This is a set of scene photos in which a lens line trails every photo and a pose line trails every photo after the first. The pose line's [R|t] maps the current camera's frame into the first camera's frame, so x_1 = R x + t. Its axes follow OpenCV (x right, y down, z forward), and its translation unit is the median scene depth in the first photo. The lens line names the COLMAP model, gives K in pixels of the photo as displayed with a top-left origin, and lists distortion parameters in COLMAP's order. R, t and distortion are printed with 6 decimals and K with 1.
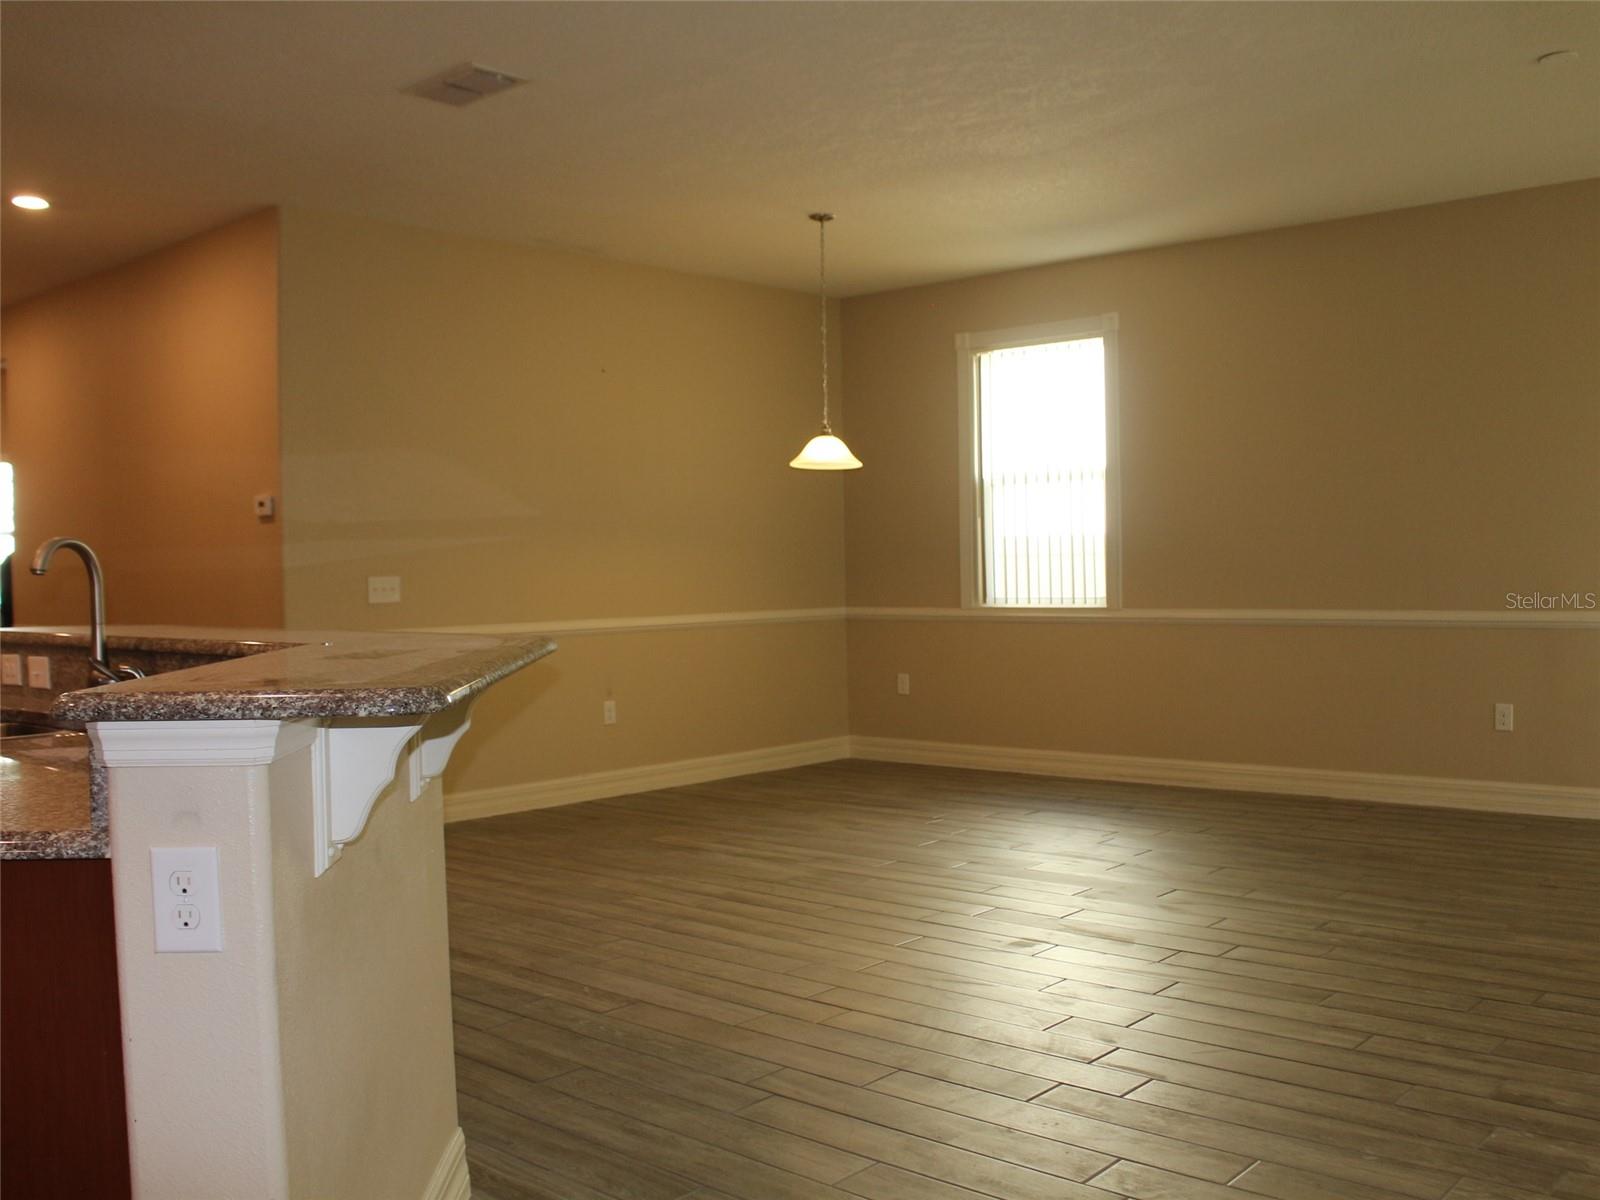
lens RADIAL K [[1499.8, 0, 786.1], [0, 1499.8, 603.7], [0, 0, 1]] dist [-0.098430, 0.000000]
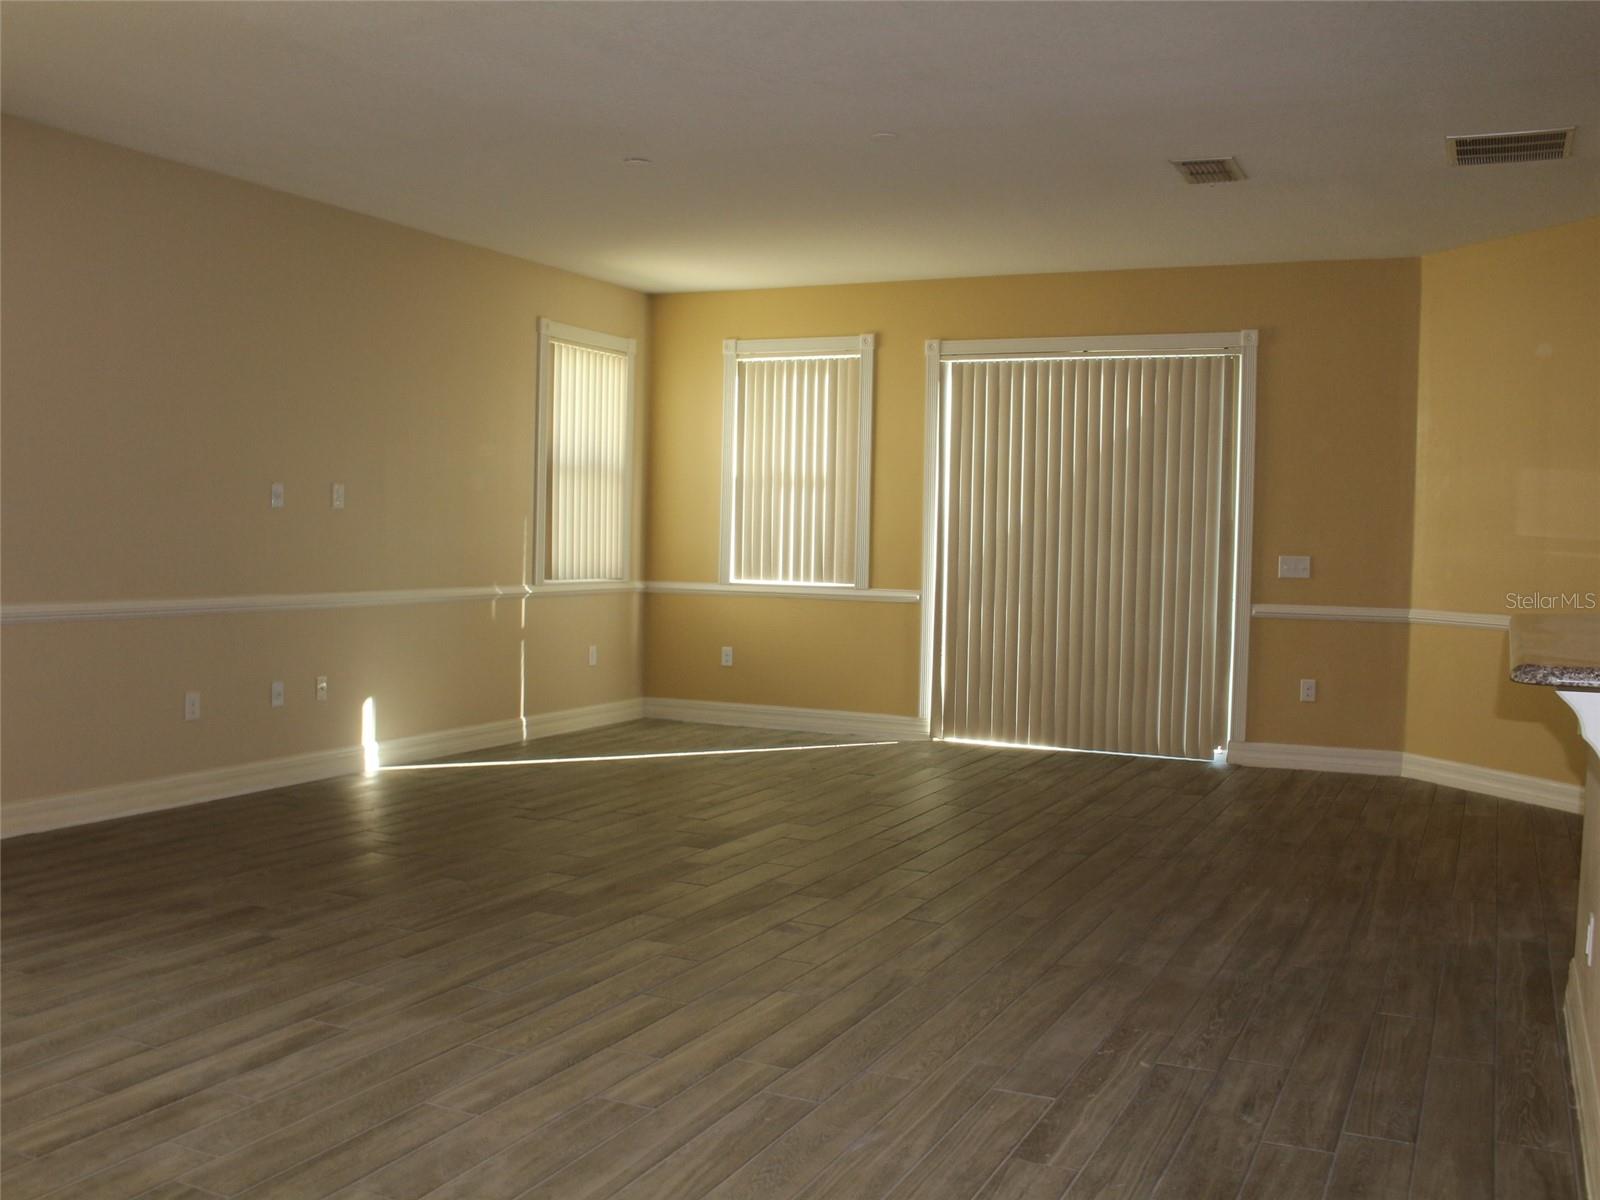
lens RADIAL K [[1499.8, 0, 800.7], [0, 1499.8, 612.0], [0, 0, 1]] dist [-0.098430, 0.000000]
pose [[-0.290679, -0.035203, 0.956173, -2.247417], [0.012385, 0.999101, 0.040549, -0.081487], [-0.956740, 0.023629, -0.289982, 3.549391]]
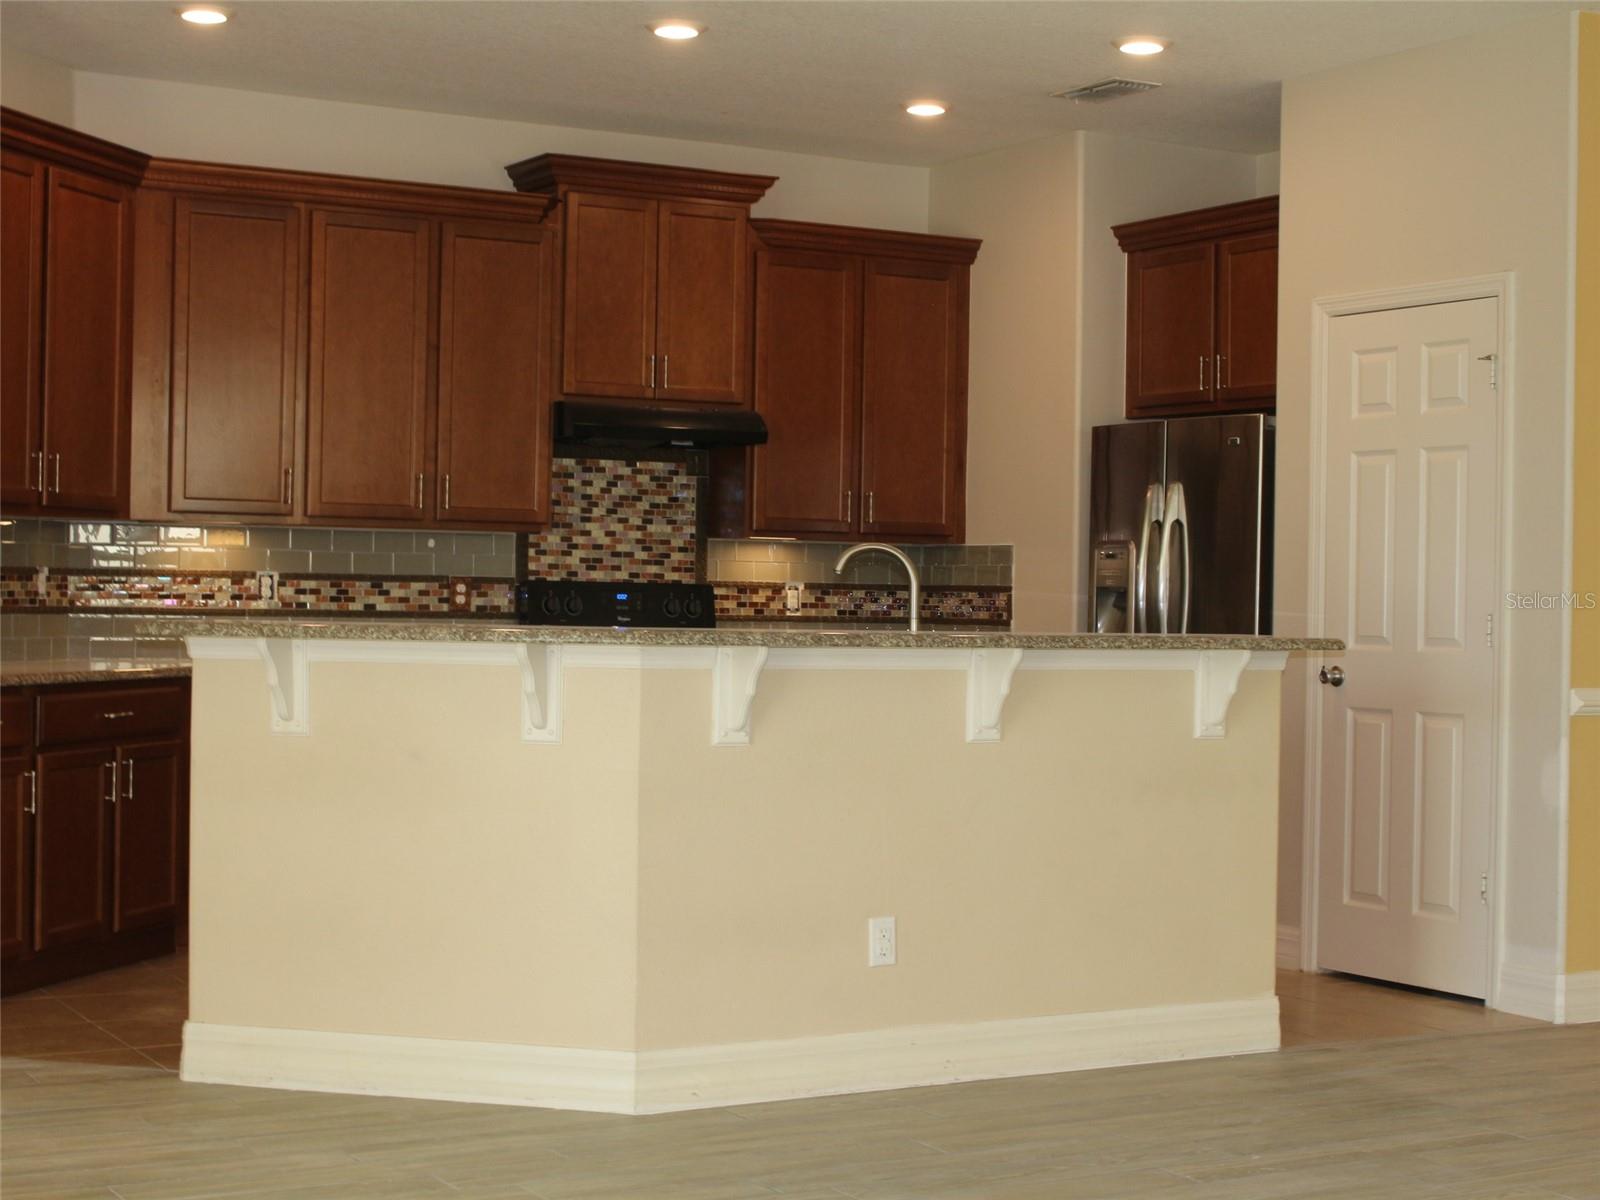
lens RADIAL K [[2560.5, 0, 790.6], [0, 2560.5, 607.6], [0, 0, 1]] dist [-0.025383, 0.000000]
pose [[-0.293931, 0.018565, -0.955646, 2.787490], [-0.035893, 0.998892, 0.030444, -0.101567], [0.955153, 0.043249, -0.292939, 2.831175]]
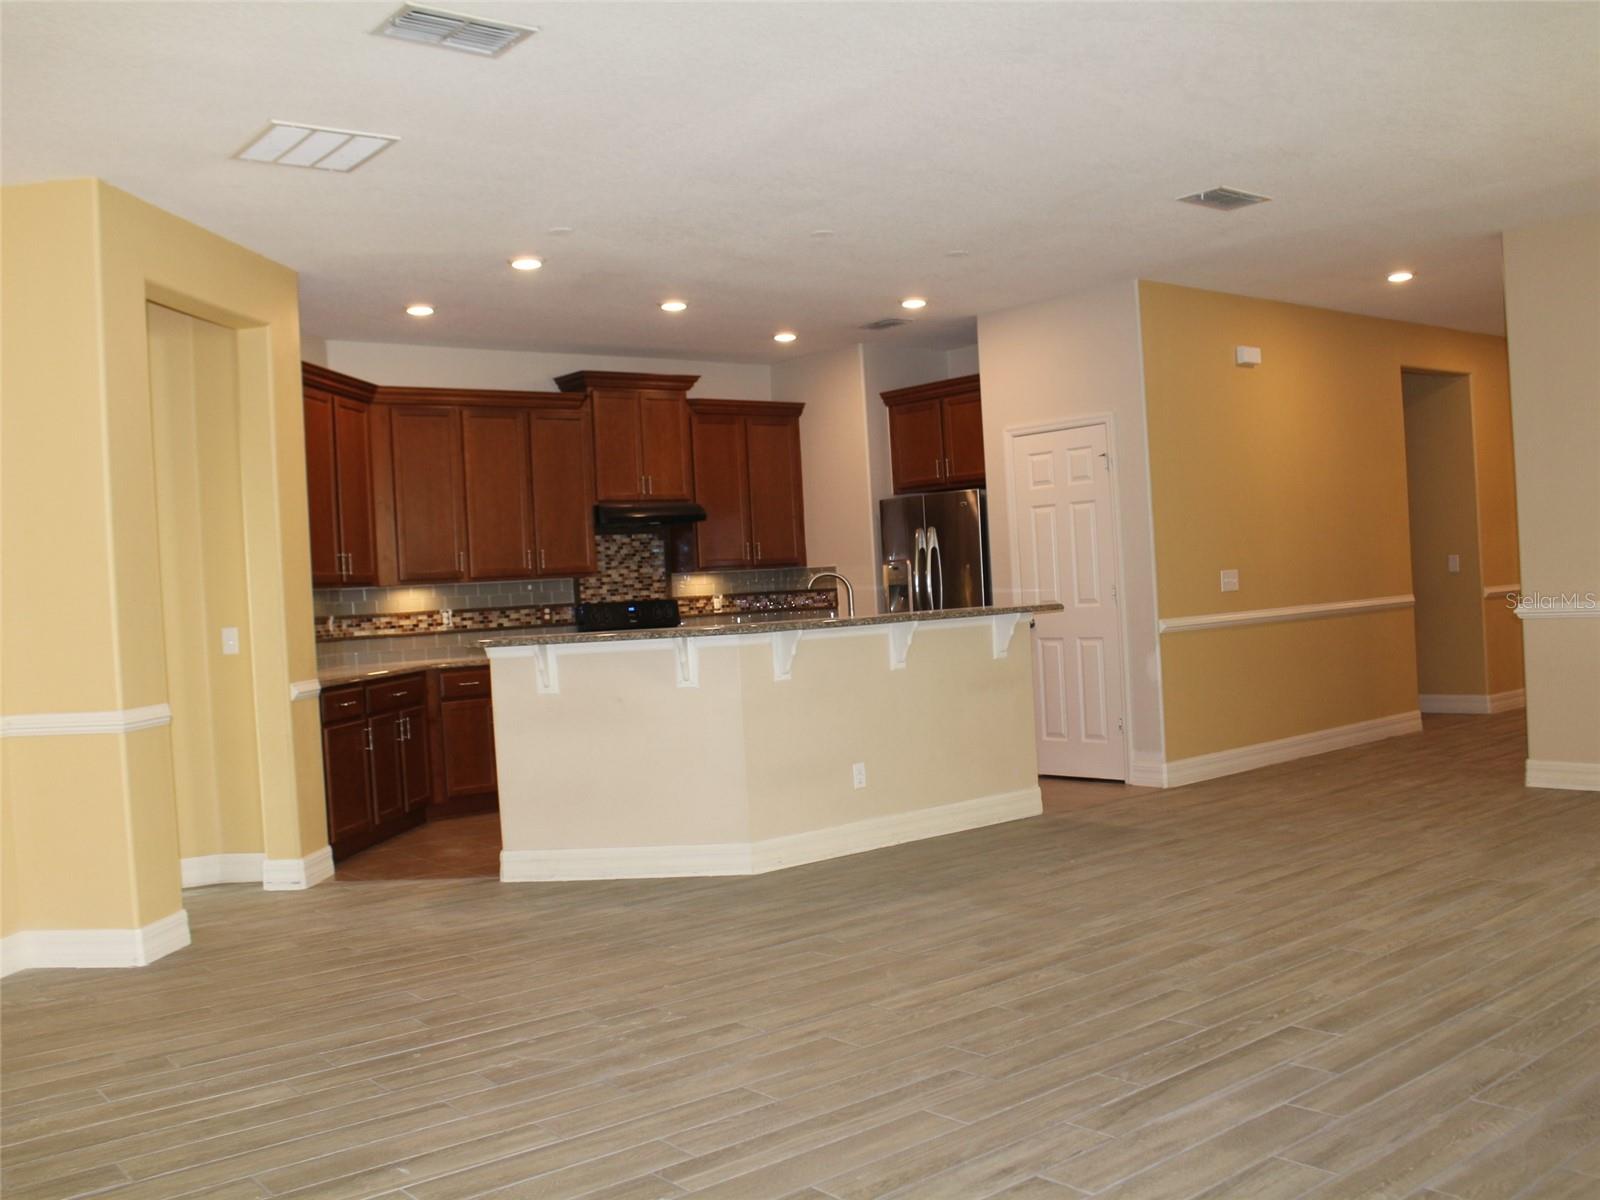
lens RADIAL K [[1499.8, 0, 789.1], [0, 1499.8, 599.9], [0, 0, 1]] dist [-0.098430, 0.000000]
pose [[-0.141405, 0.034535, -0.989349, 3.373730], [0.033316, 0.998991, 0.030110, -0.136669], [0.989391, -0.028703, -0.142413, 2.328724]]
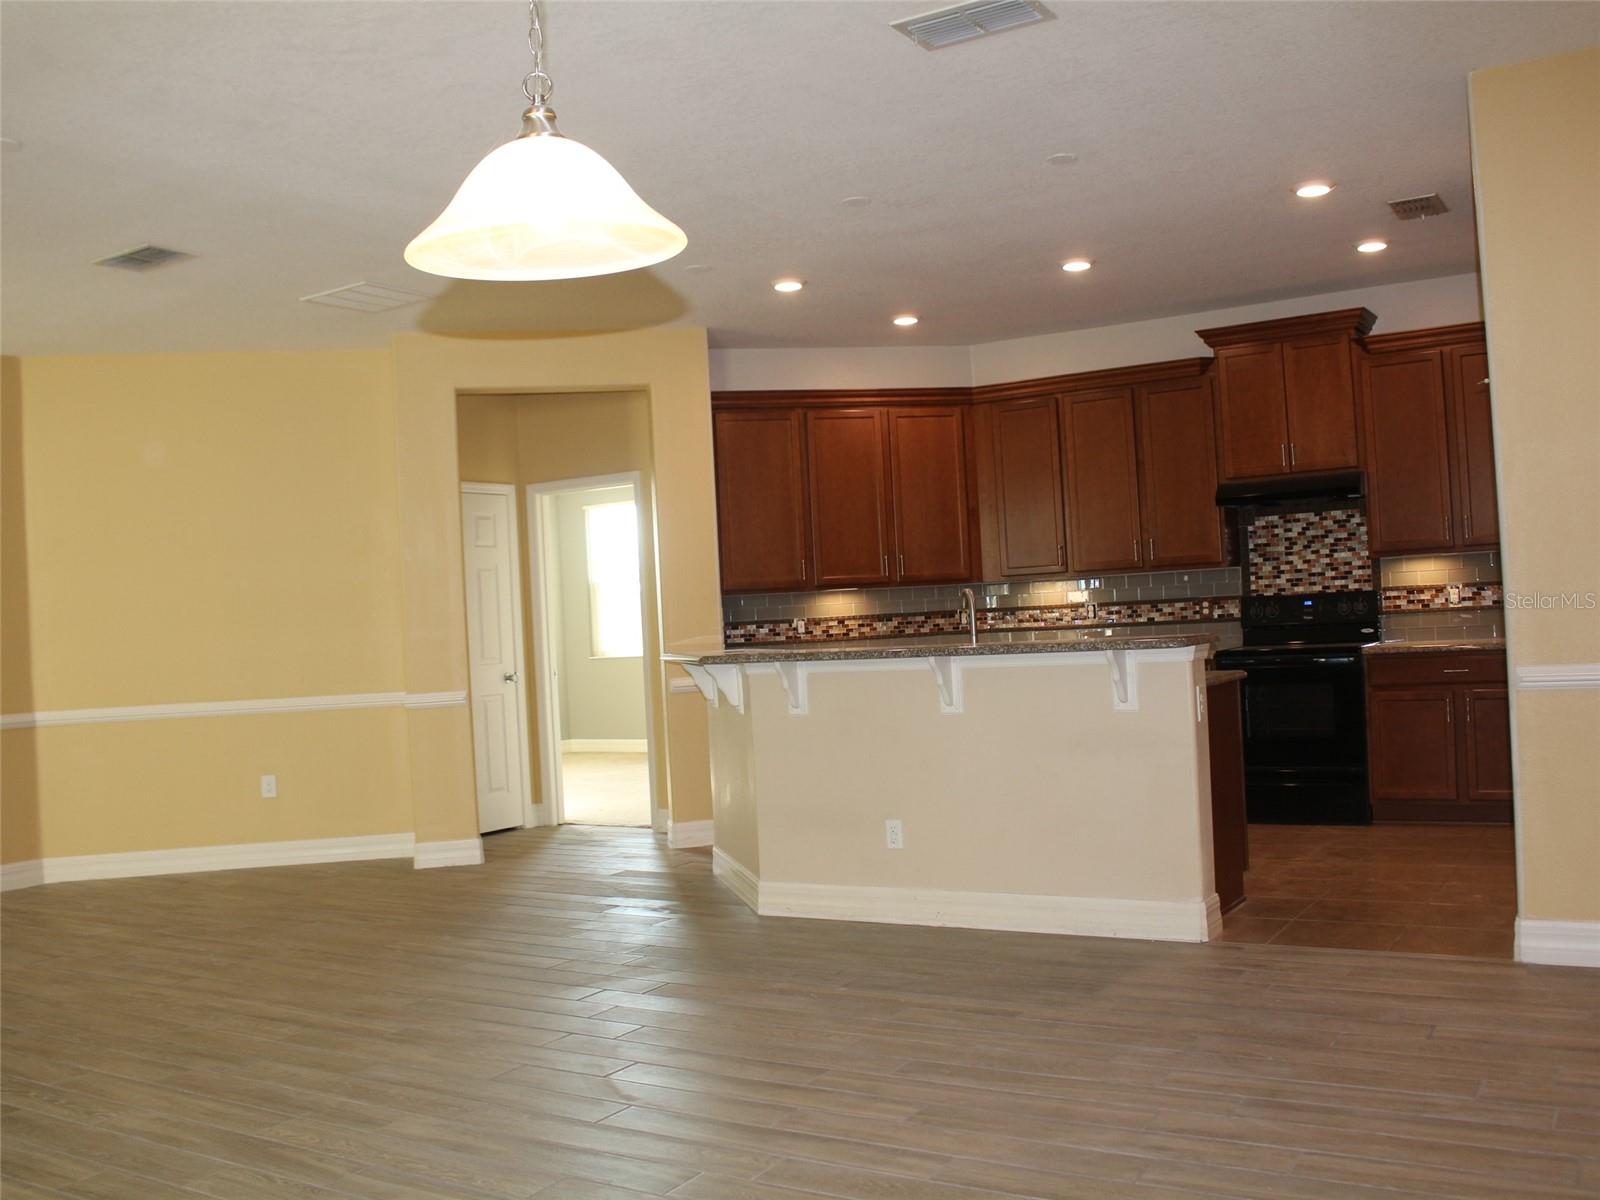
lens RADIAL K [[1499.8, 0, 822.0], [0, 1499.8, 599.1], [0, 0, 1]] dist [-0.098430, 0.000000]
pose [[-0.977256, 0.068156, -0.200810, 0.161303], [0.066413, 0.997673, 0.015413, -0.136212], [0.201394, 0.001726, -0.979509, 5.265373]]
